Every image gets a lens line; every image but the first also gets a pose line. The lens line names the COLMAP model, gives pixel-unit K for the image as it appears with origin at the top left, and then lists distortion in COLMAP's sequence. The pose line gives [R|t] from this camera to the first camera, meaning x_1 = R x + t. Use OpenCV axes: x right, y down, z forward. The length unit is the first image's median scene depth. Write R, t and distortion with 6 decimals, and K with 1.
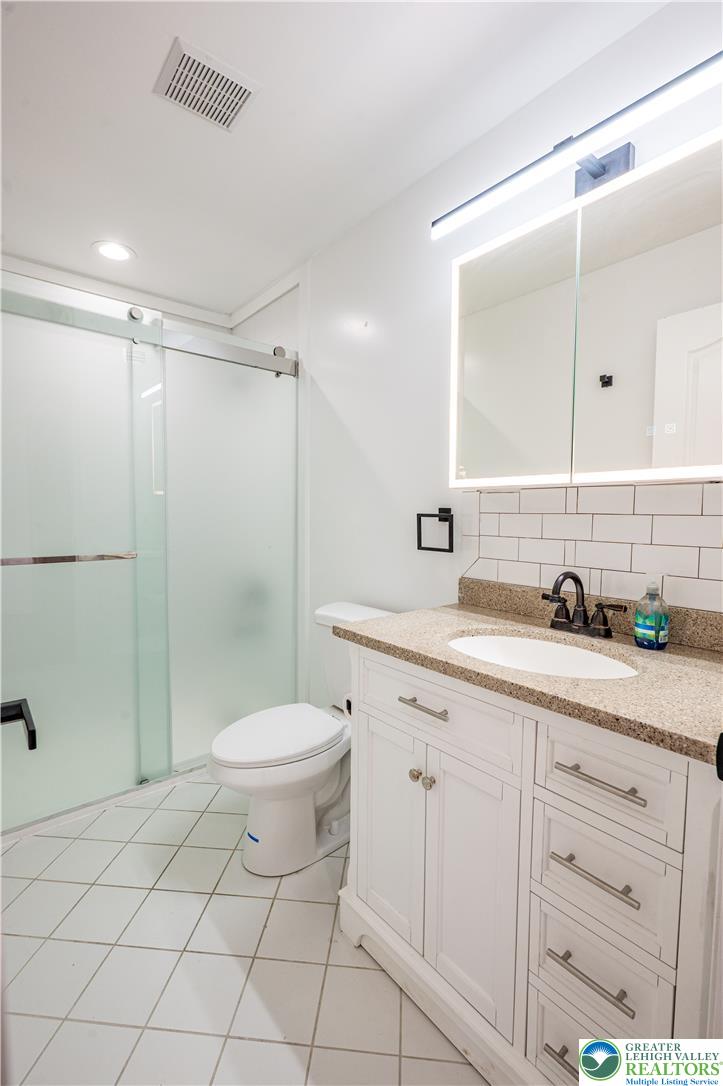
lens RADIAL K [[485.6, 0, 366.8], [0, 485.6, 546.7], [0, 0, 1]] dist [-0.004178, 0.001110]
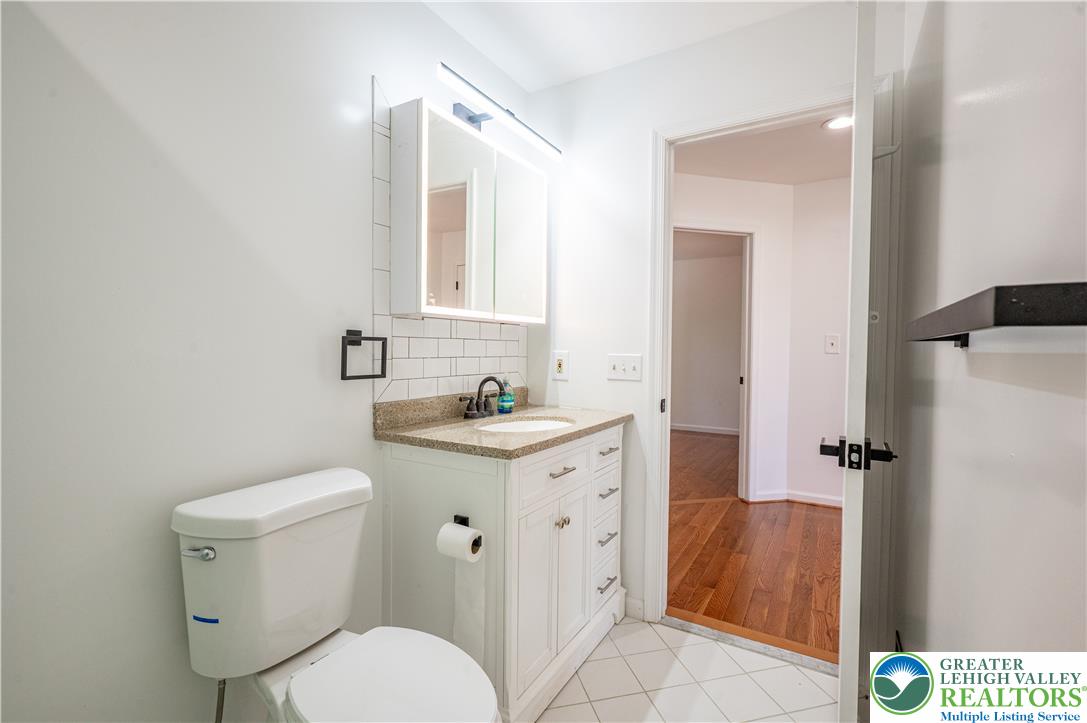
lens RADIAL K [[486.9, 0, 543.5], [0, 486.9, 361.5], [0, 0, 1]] dist [-0.000554, 0.000075]
pose [[-0.327309, -0.037362, 0.944178, -0.928031], [0.053756, 0.996863, 0.058082, -0.065297], [-0.943387, 0.069767, -0.324274, 1.136171]]
